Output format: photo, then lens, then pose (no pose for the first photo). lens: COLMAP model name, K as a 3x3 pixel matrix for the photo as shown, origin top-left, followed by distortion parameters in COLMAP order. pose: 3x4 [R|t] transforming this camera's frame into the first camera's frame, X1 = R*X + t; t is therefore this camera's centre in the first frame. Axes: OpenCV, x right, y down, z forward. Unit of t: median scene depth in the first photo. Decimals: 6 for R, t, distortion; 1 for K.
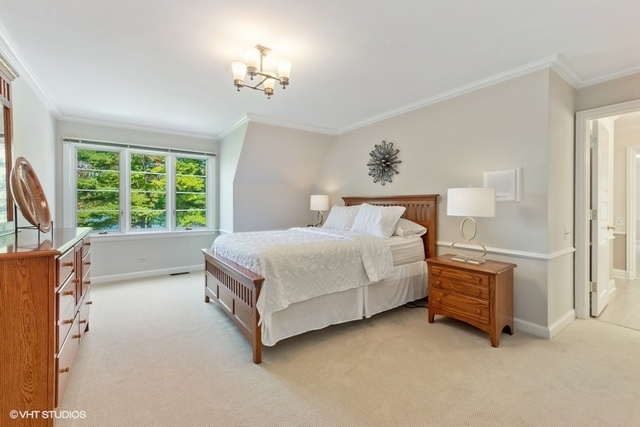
lens RADIAL K [[284.7, 0, 320.5], [0, 284.7, 206.9], [0, 0, 1]] dist [-0.002368, -0.000268]
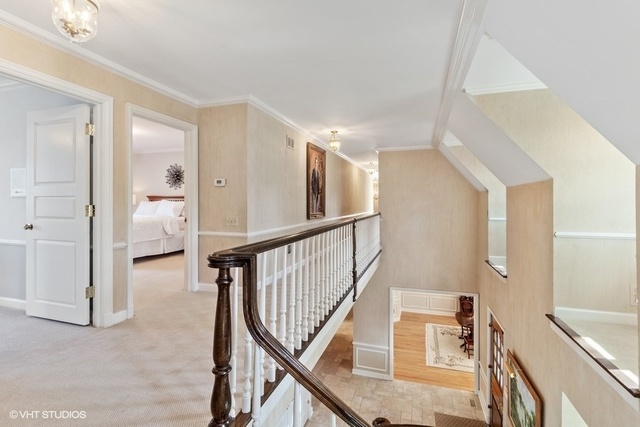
lens RADIAL K [[297.2, 0, 319.9], [0, 297.2, 207.0], [0, 0, 1]] dist [-0.001936, -0.000102]
pose [[0.798246, -0.003725, 0.602320, -0.184314], [0.001825, 0.999991, 0.003766, 0.028238], [-0.602329, -0.001907, 0.798246, -1.070791]]
